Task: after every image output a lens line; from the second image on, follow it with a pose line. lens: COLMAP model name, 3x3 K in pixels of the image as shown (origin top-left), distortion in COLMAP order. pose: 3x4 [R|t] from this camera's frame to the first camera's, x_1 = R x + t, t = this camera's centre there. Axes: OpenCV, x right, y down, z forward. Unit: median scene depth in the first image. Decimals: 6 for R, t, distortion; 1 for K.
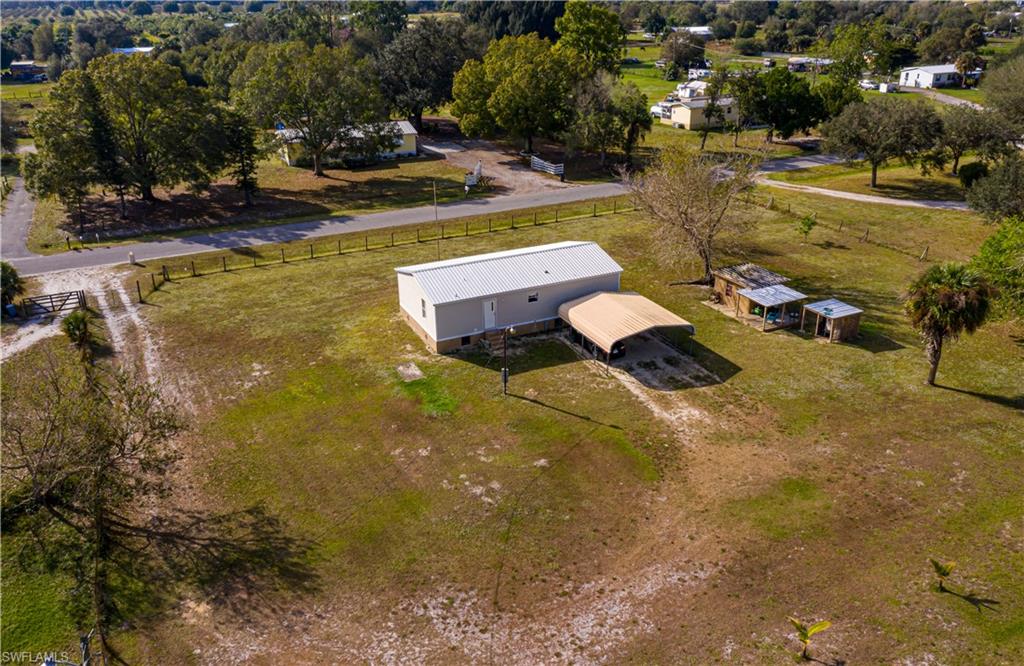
lens RADIAL K [[816.8, 0, 537.0], [0, 816.8, 337.0], [0, 0, 1]] dist [-0.010539, 0.005322]
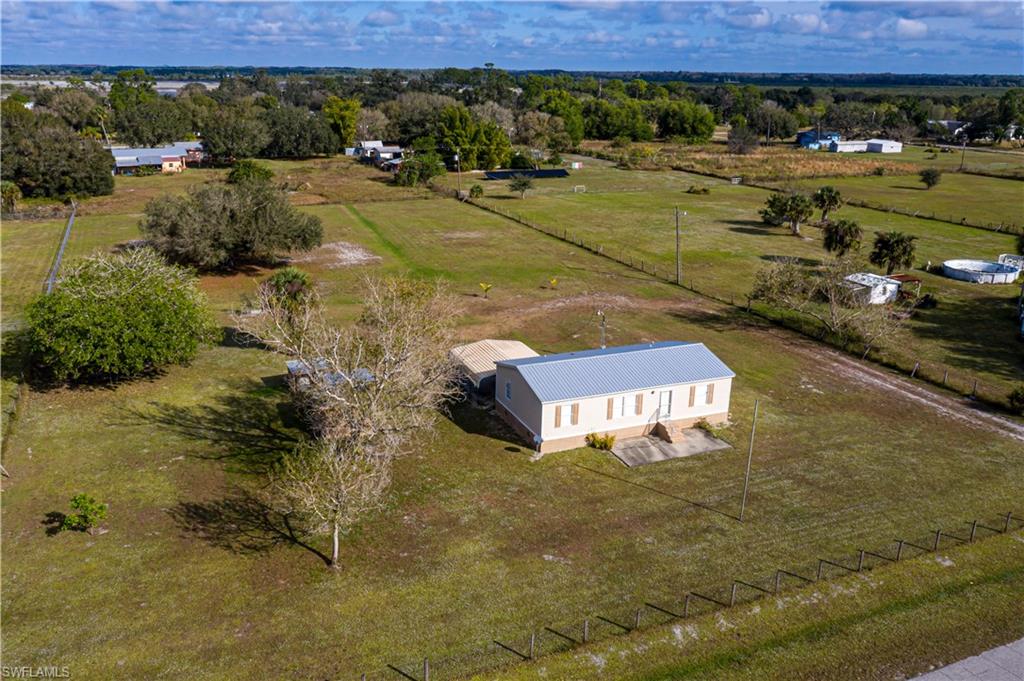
lens RADIAL K [[872.4, 0, 507.2], [0, 872.4, 341.3], [0, 0, 1]] dist [-0.014808, 0.005367]
pose [[-0.997385, -0.025555, 0.067602, 0.018267], [0.024387, 0.761523, 0.647679, -0.738385], [-0.068032, 0.647634, -0.758909, 1.694967]]
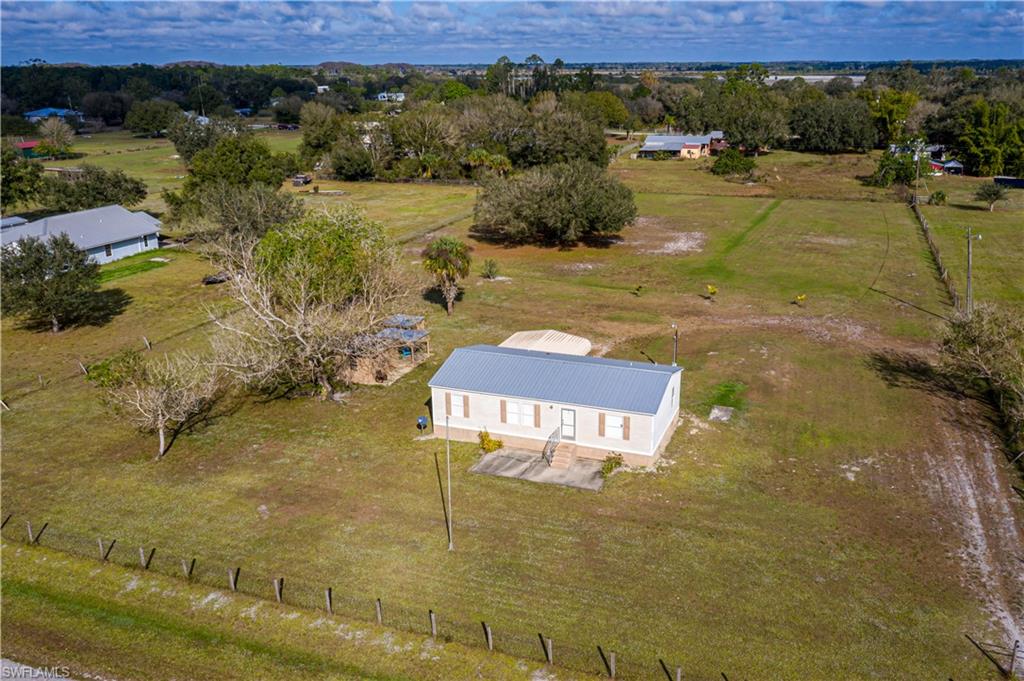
lens RADIAL K [[854.6, 0, 546.2], [0, 854.6, 343.4], [0, 0, 1]] dist [-0.012894, -0.000116]
pose [[-0.689436, -0.213084, 0.692296, -0.633286], [0.297405, 0.788205, 0.538780, -0.588044], [-0.660476, 0.577346, -0.480044, 1.379464]]
